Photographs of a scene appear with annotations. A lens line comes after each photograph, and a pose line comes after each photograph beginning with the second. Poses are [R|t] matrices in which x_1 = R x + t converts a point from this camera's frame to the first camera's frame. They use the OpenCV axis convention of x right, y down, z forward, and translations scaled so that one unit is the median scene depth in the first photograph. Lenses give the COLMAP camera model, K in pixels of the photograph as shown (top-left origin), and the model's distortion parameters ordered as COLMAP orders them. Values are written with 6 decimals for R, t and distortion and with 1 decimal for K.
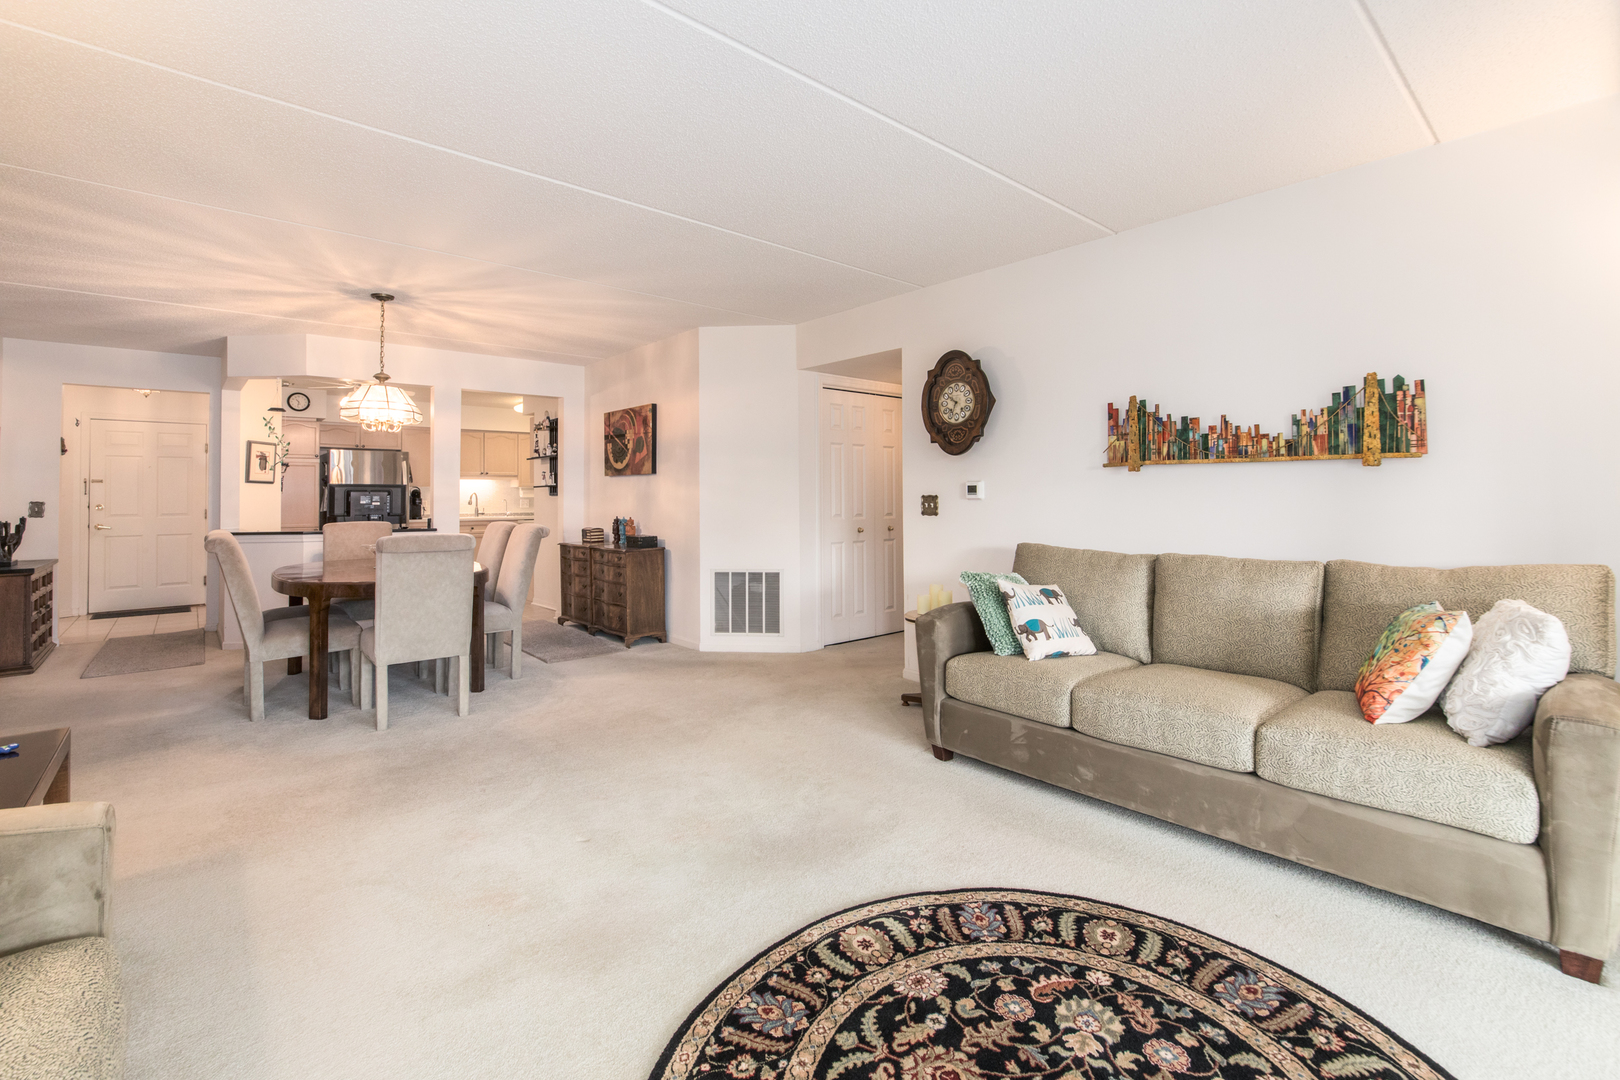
lens RADIAL K [[707.5, 0, 809.2], [0, 707.5, 485.9], [0, 0, 1]] dist [0.000060, 0.000024]
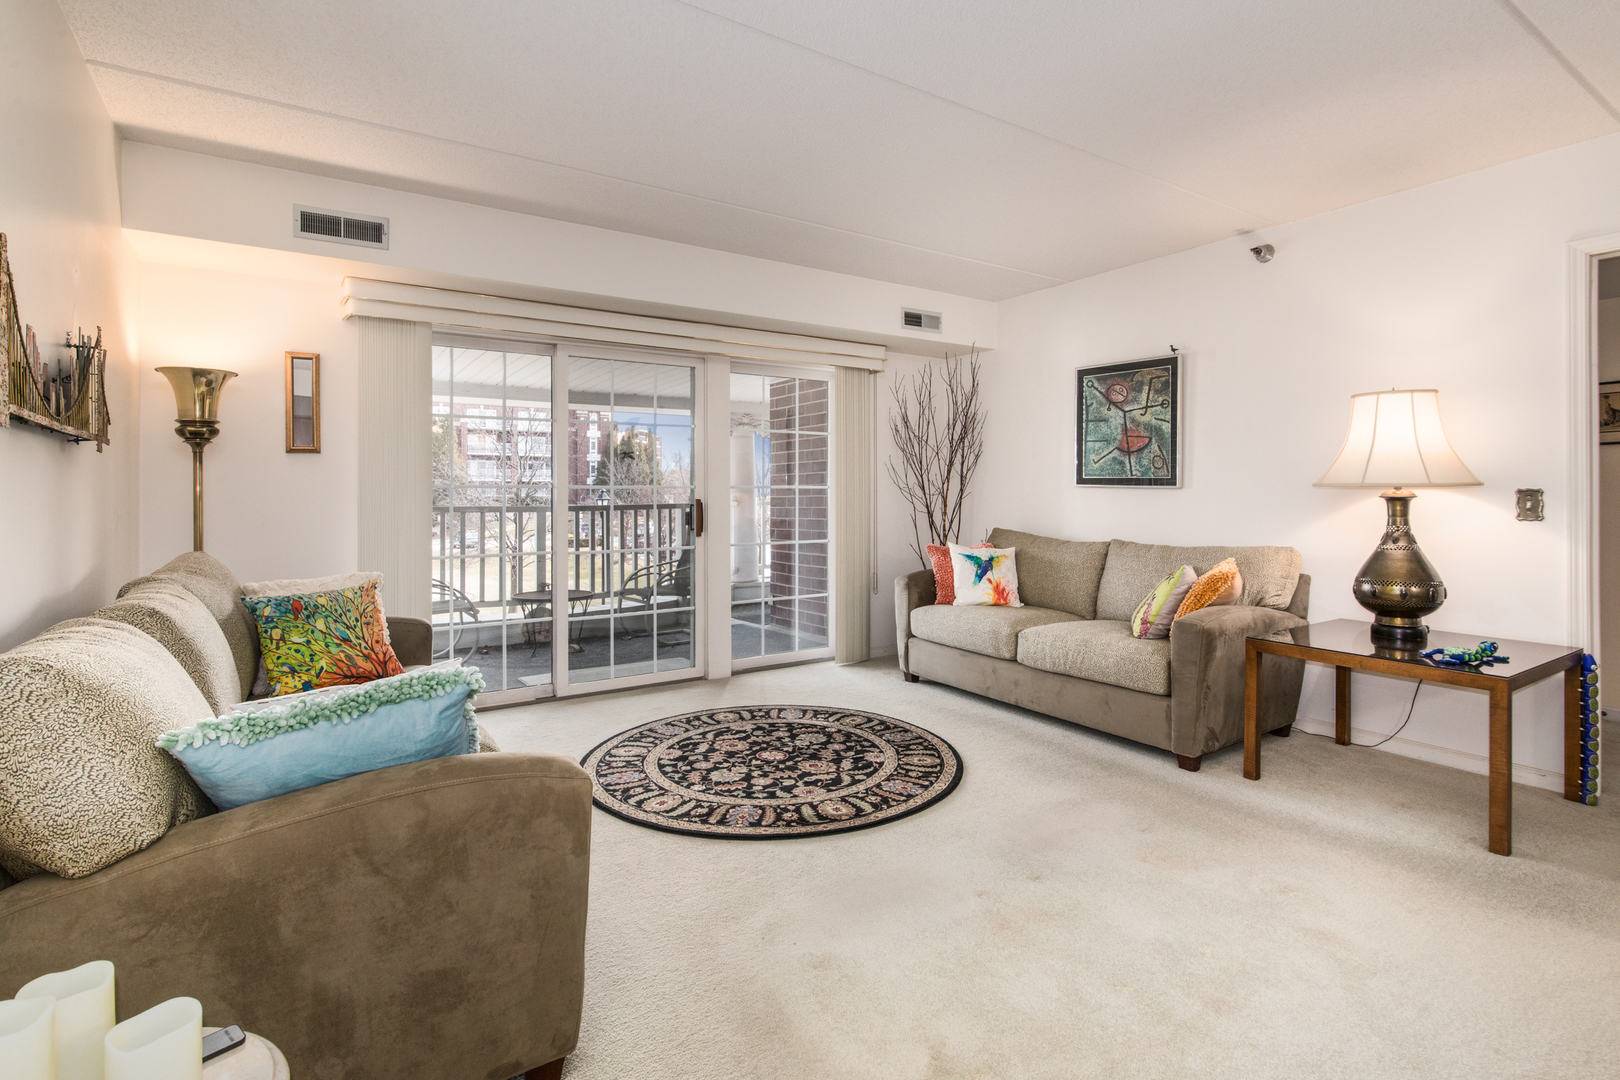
lens RADIAL K [[774.8, 0, 808.8], [0, 774.8, 495.3], [0, 0, 1]] dist [-0.001006, -0.000176]
pose [[-0.991430, 0.007746, 0.130410, -0.074727], [0.007012, 0.999957, -0.006082, 0.043890], [-0.130451, -0.005115, -0.991442, 2.730120]]
